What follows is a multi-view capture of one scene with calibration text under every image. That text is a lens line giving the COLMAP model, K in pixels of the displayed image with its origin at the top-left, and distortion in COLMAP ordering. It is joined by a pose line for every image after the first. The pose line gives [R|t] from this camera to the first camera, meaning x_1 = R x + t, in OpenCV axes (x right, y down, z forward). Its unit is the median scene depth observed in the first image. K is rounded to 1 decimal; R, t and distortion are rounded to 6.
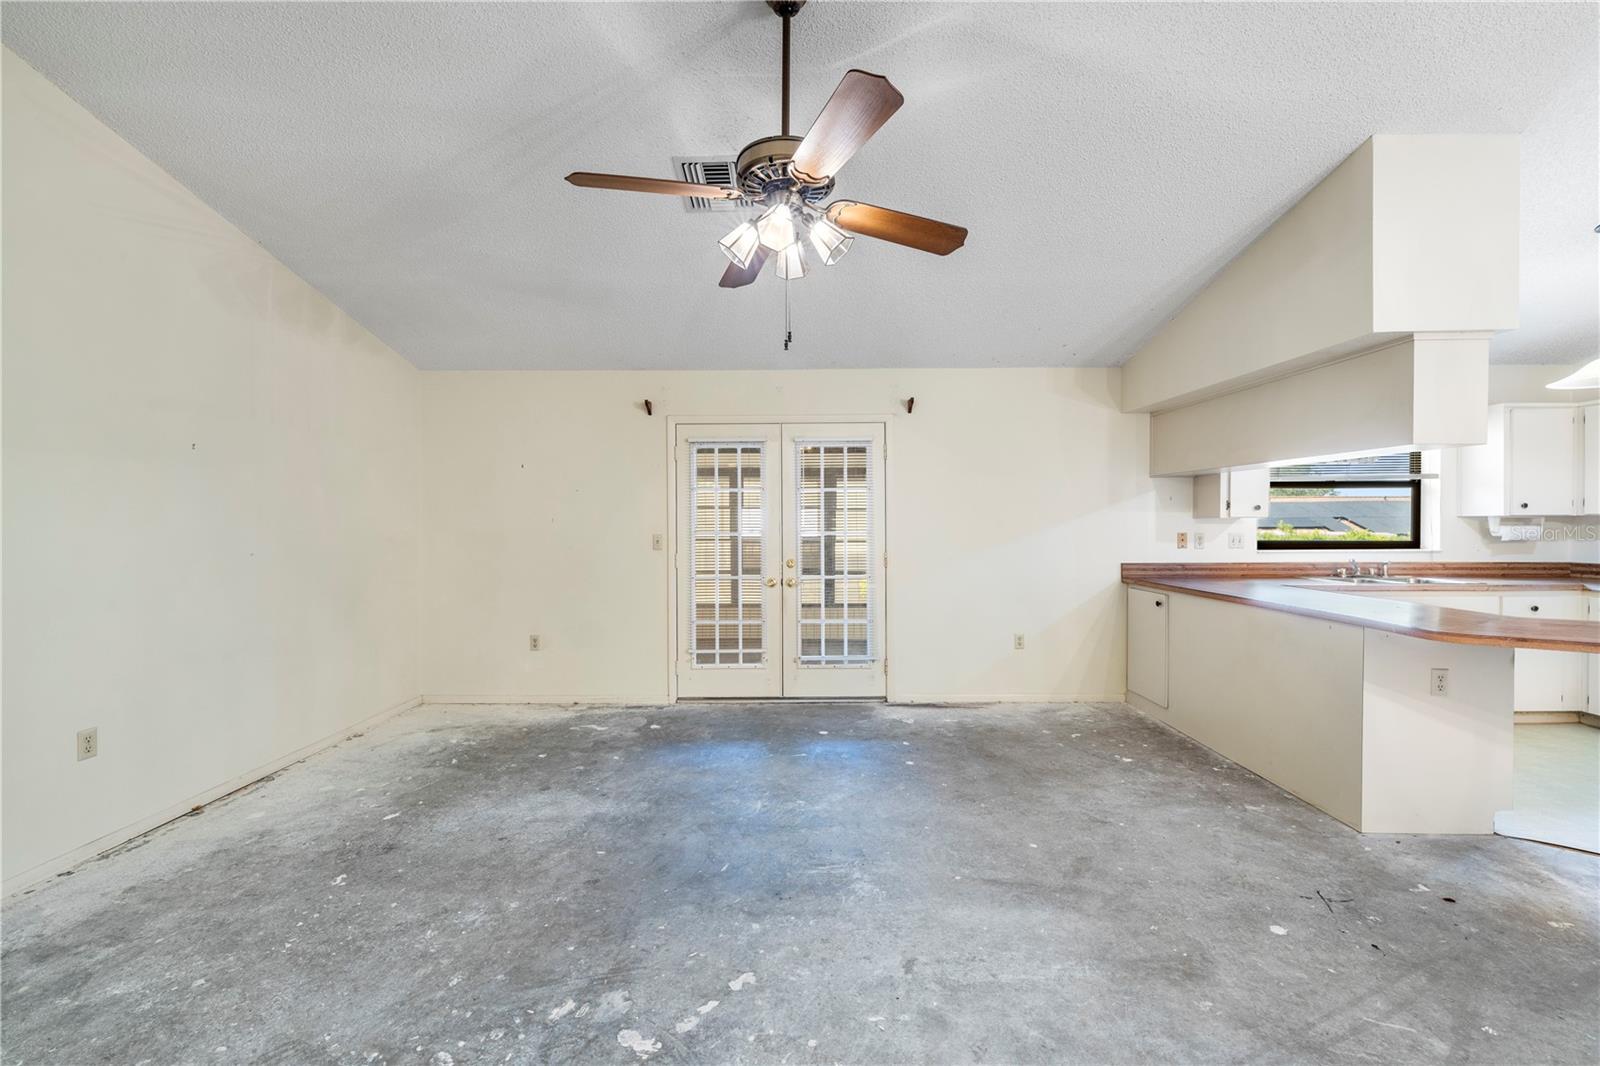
lens RADIAL K [[675.5, 0, 801.1], [0, 675.5, 528.8], [0, 0, 1]] dist [0.000692, 0.000111]
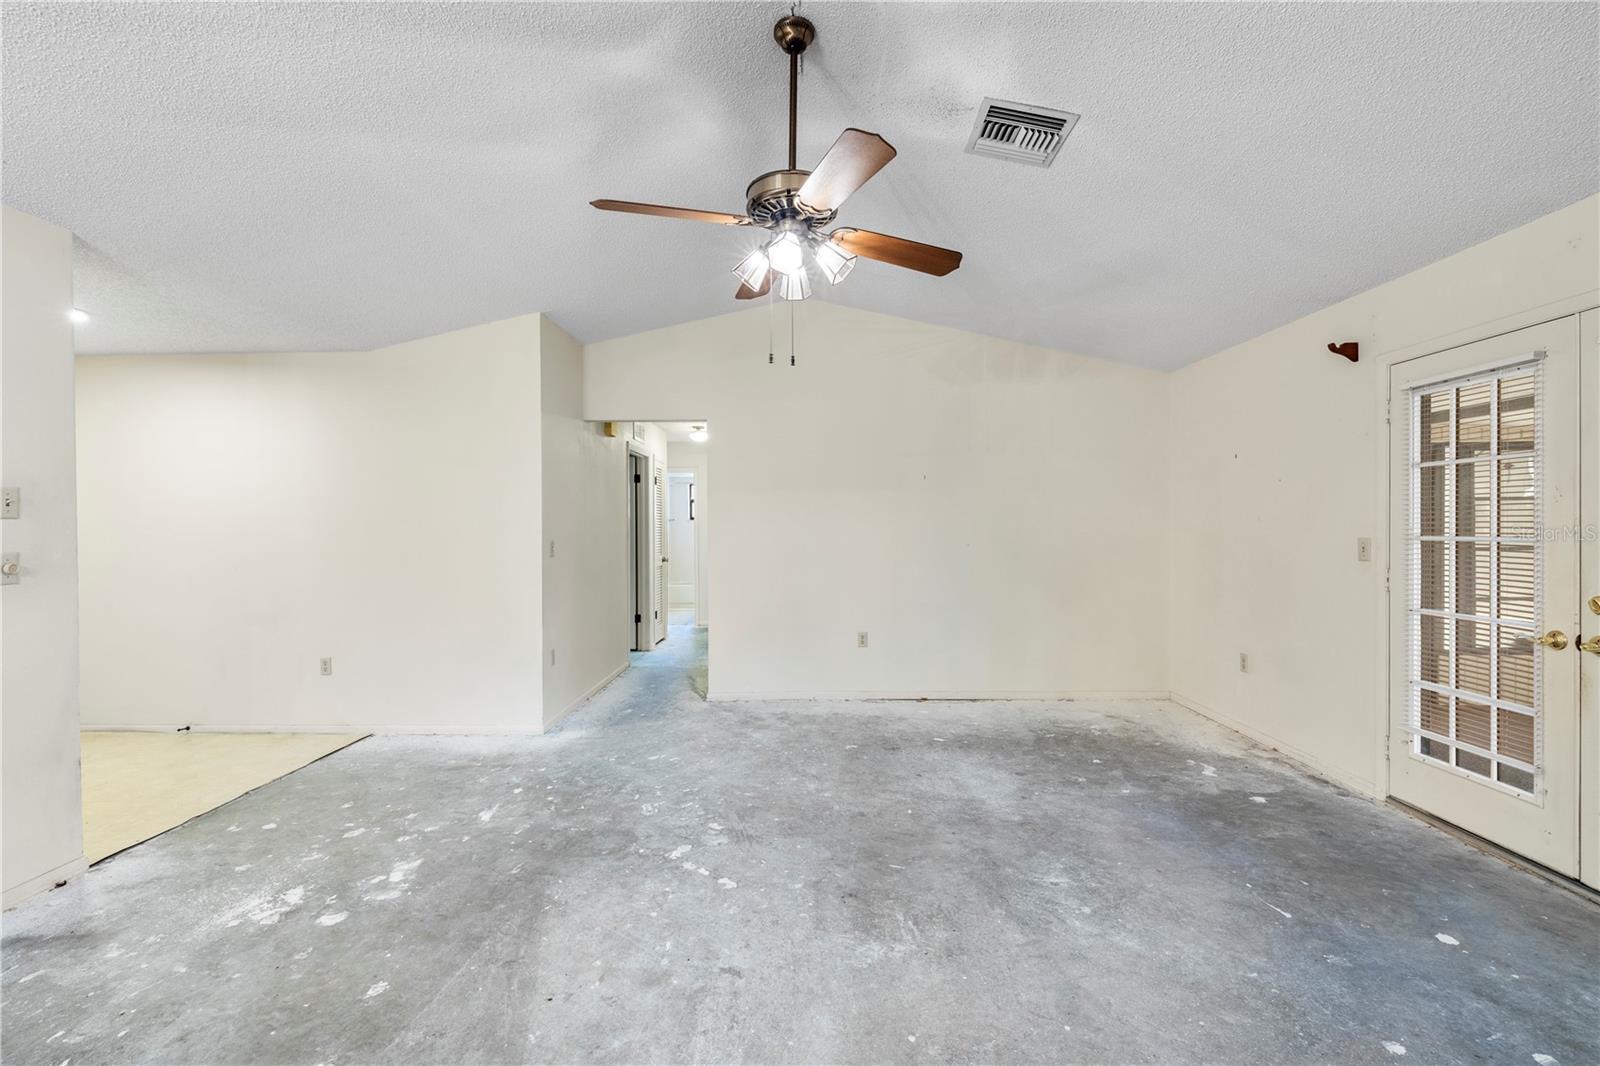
lens RADIAL K [[675.5, 0, 796.5], [0, 675.5, 530.6], [0, 0, 1]] dist [0.000692, 0.000111]
pose [[-0.014714, 0.008965, -0.999852, 0.548497], [-0.001788, 0.999958, 0.008992, -0.005844], [0.999890, 0.001920, -0.014697, 0.529848]]
